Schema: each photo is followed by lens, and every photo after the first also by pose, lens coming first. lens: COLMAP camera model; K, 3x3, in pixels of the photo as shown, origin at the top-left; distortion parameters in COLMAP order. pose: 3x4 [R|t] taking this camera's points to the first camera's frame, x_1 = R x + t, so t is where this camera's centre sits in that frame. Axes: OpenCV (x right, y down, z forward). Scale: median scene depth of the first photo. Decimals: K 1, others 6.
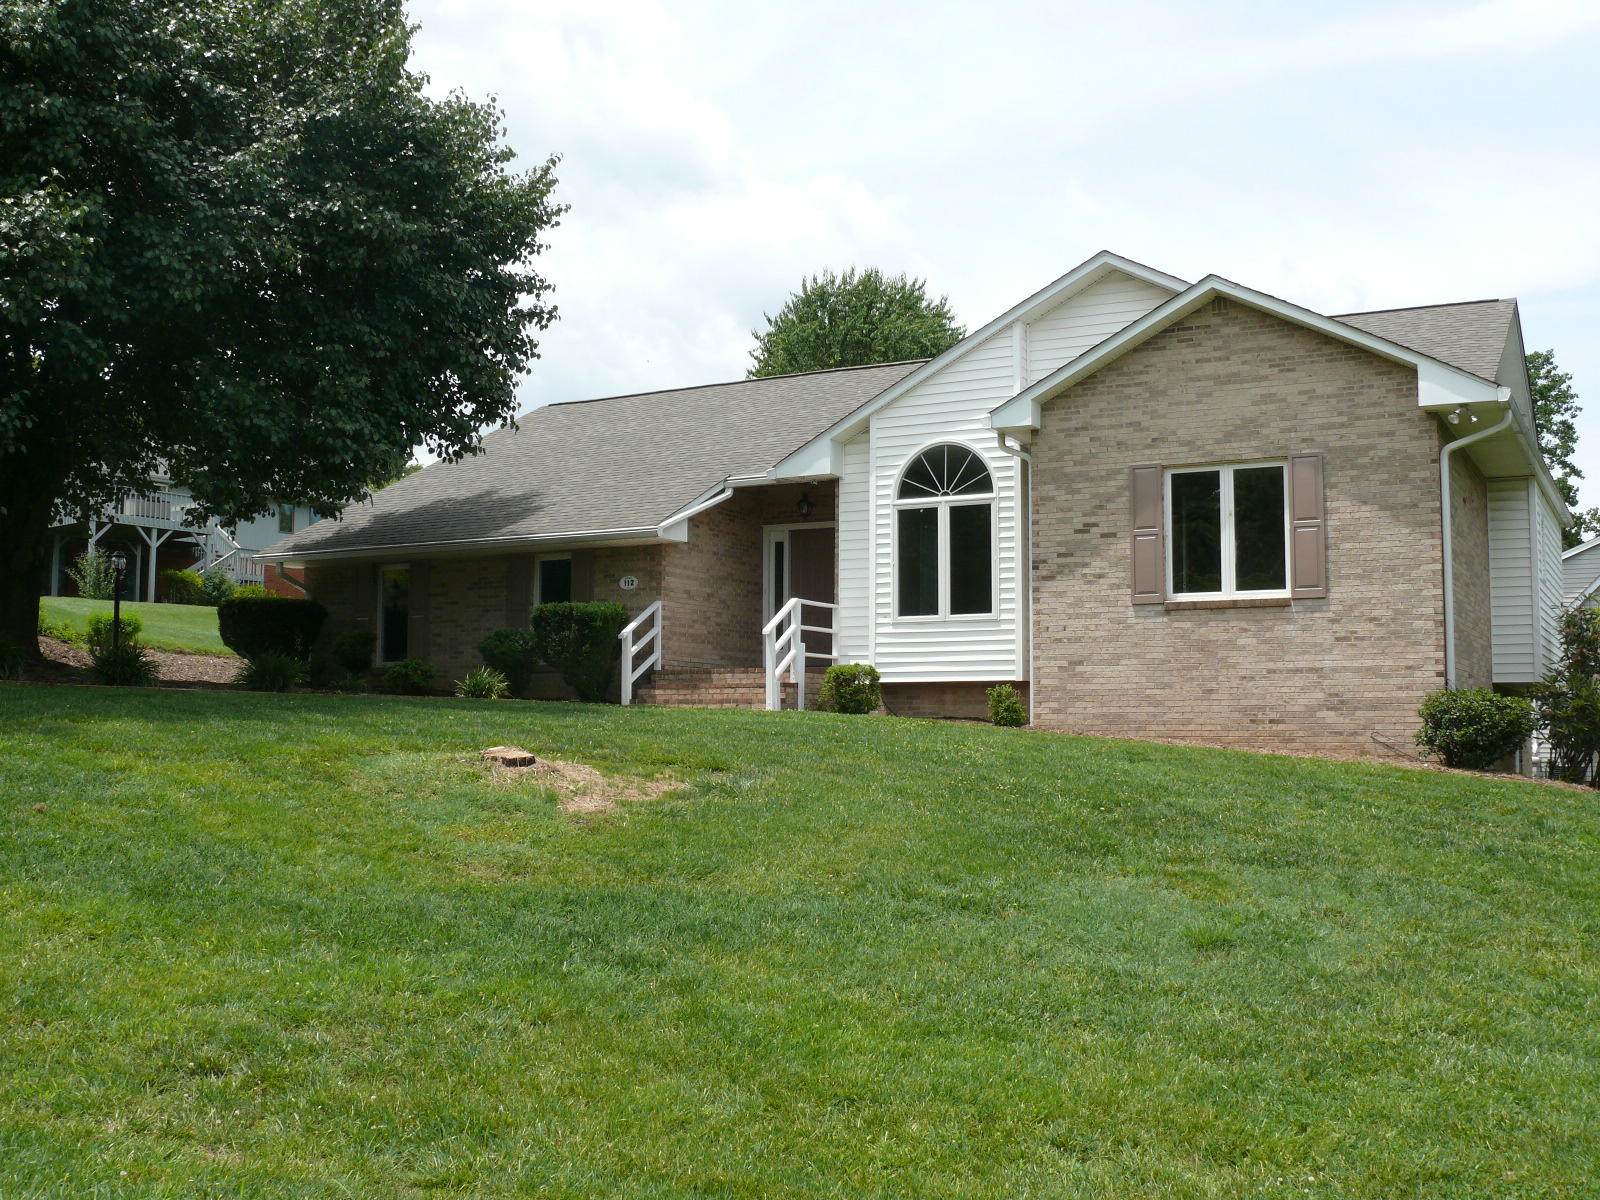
lens RADIAL K [[1646.4, 0, 798.5], [0, 1646.4, 602.0], [0, 0, 1]] dist [-0.126418, 0.000000]
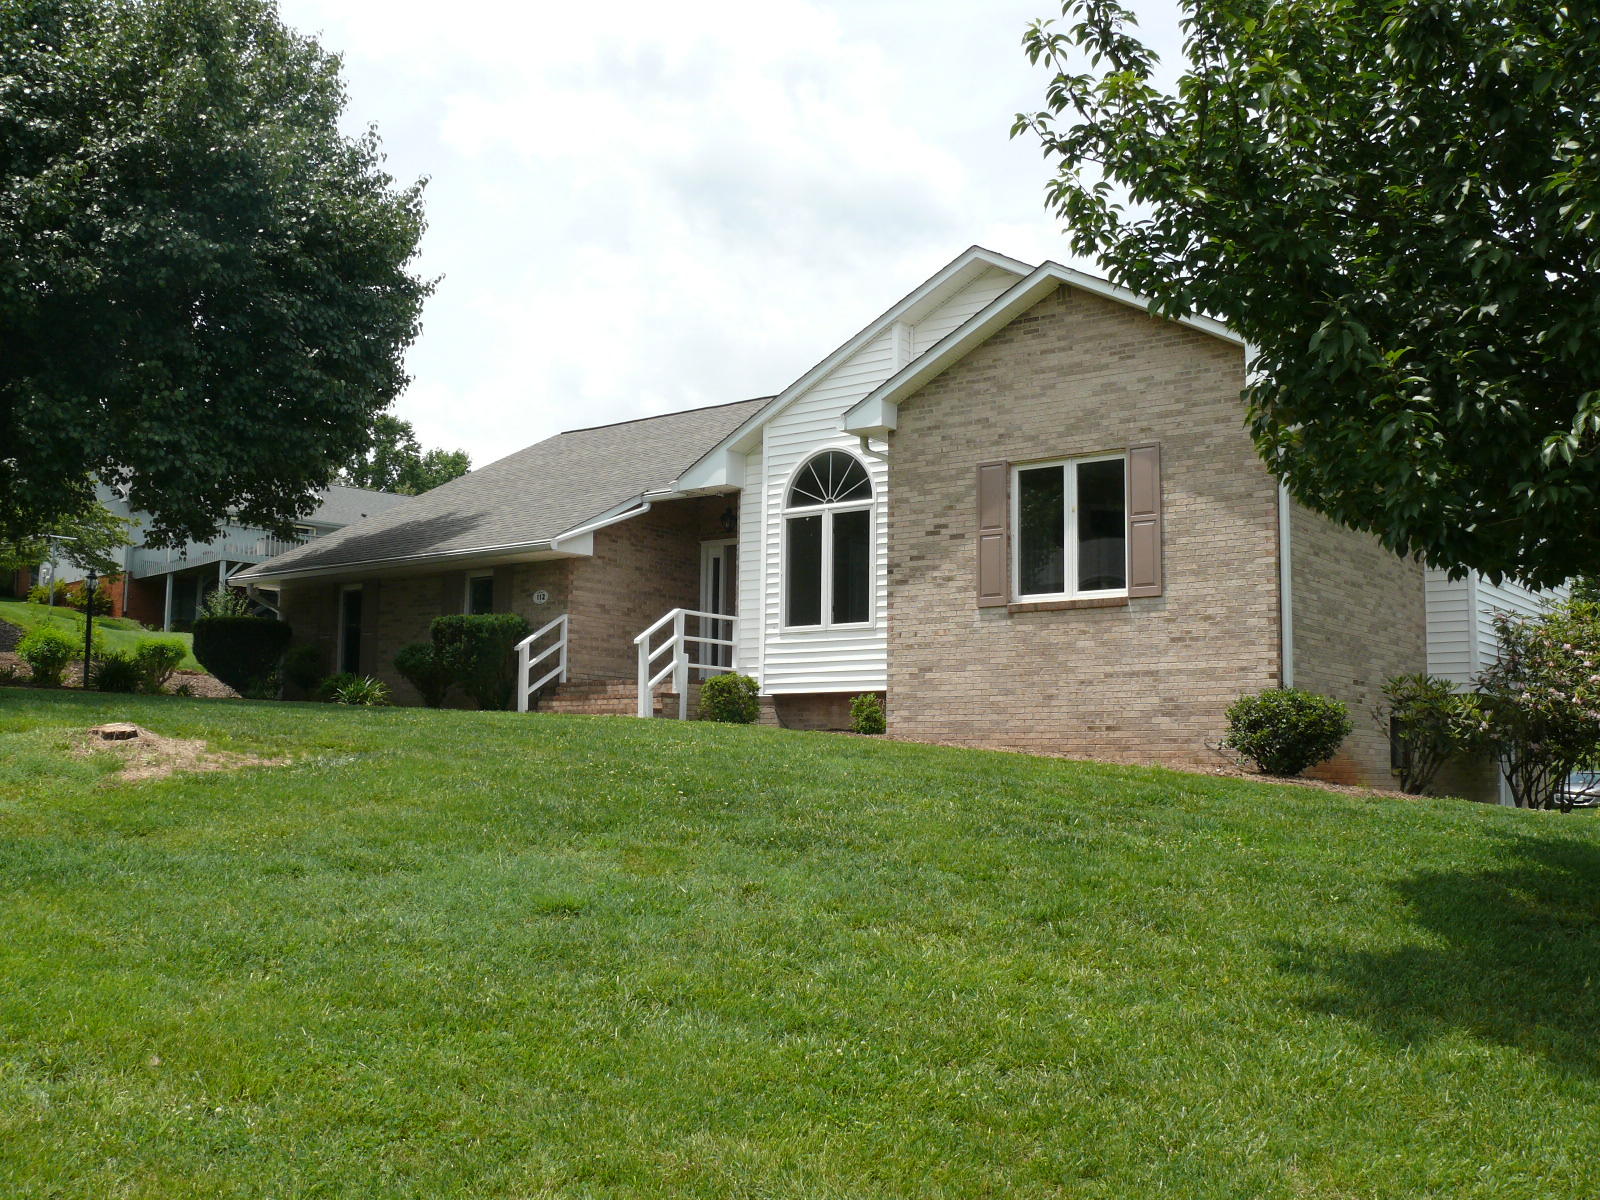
lens RADIAL K [[1646.4, 0, 799.3], [0, 1646.4, 606.8], [0, 0, 1]] dist [-0.126418, 0.000000]
pose [[0.988073, -0.007962, -0.153777, 0.244739], [0.003670, 0.999596, -0.028177, 0.027337], [0.153939, 0.027276, 0.987704, 0.032373]]
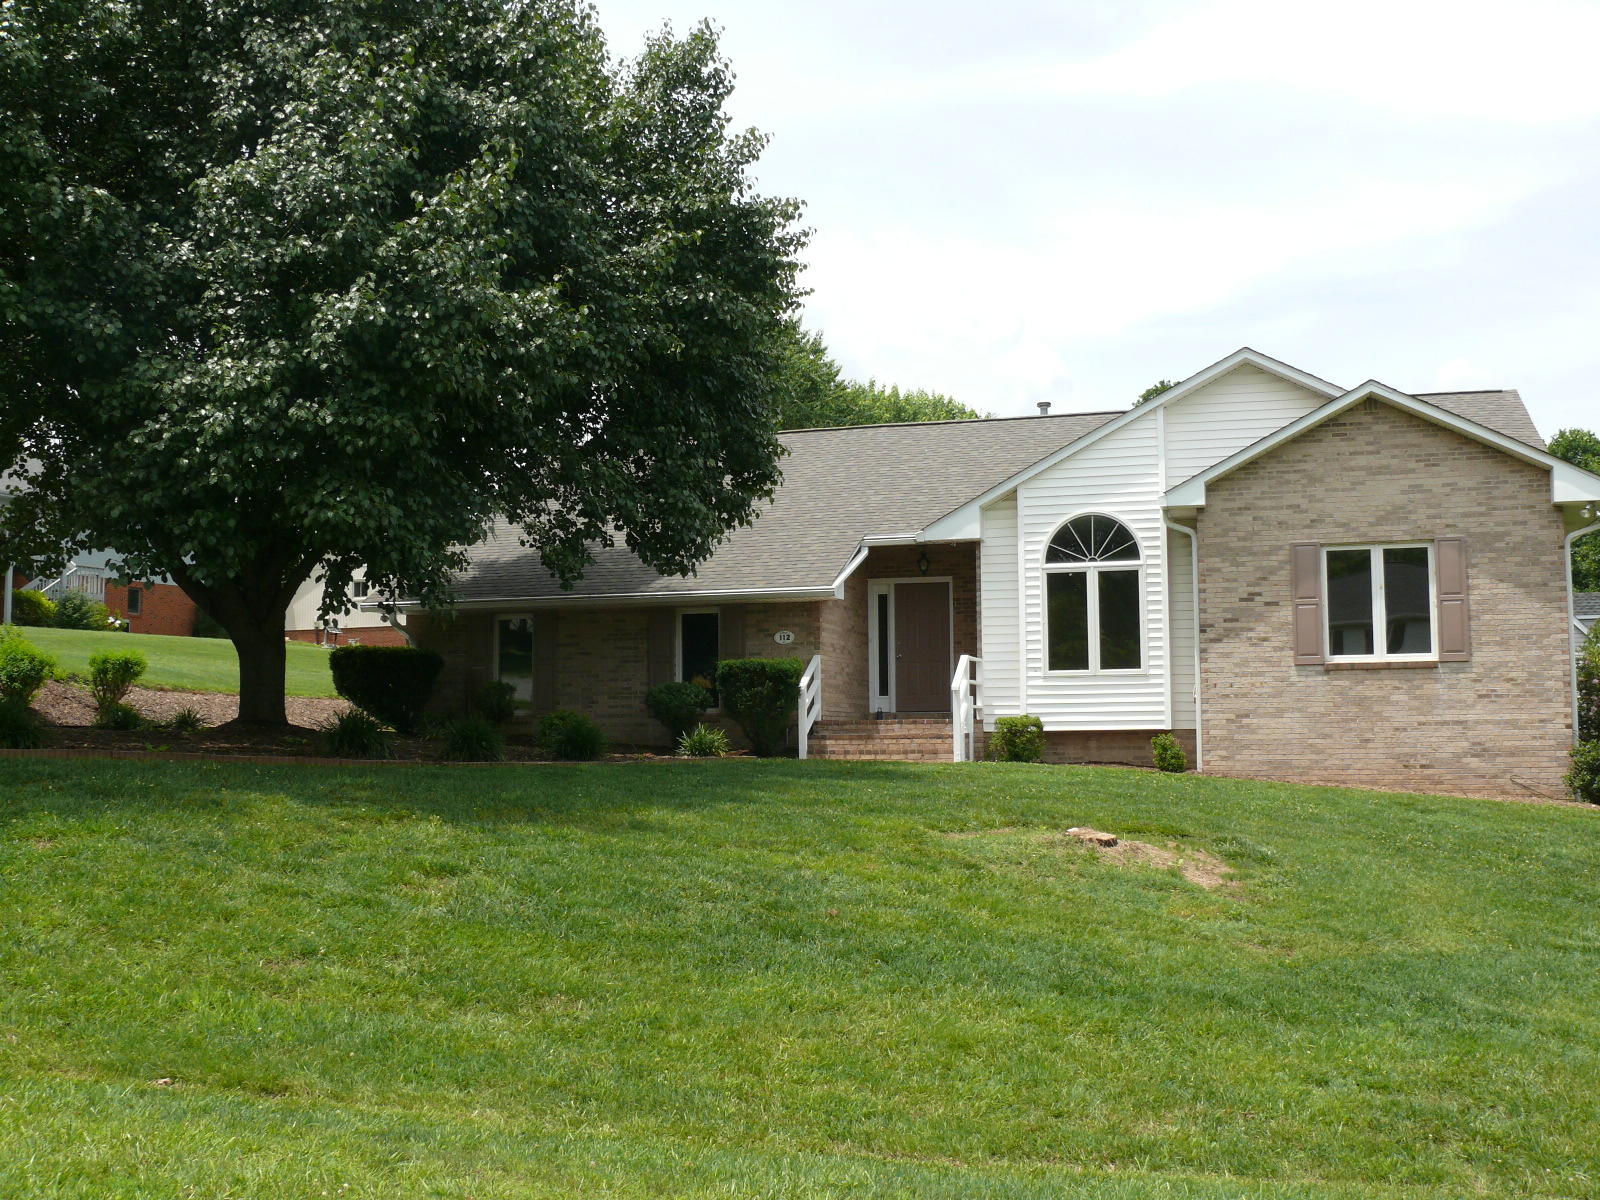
lens RADIAL K [[1646.4, 0, 793.7], [0, 1646.4, 600.9], [0, 0, 1]] dist [-0.126418, 0.000000]
pose [[0.979522, 0.004906, 0.201277, -0.361966], [-0.004760, 0.999988, -0.001208, -0.039496], [-0.201280, 0.000225, 0.979534, -0.040313]]
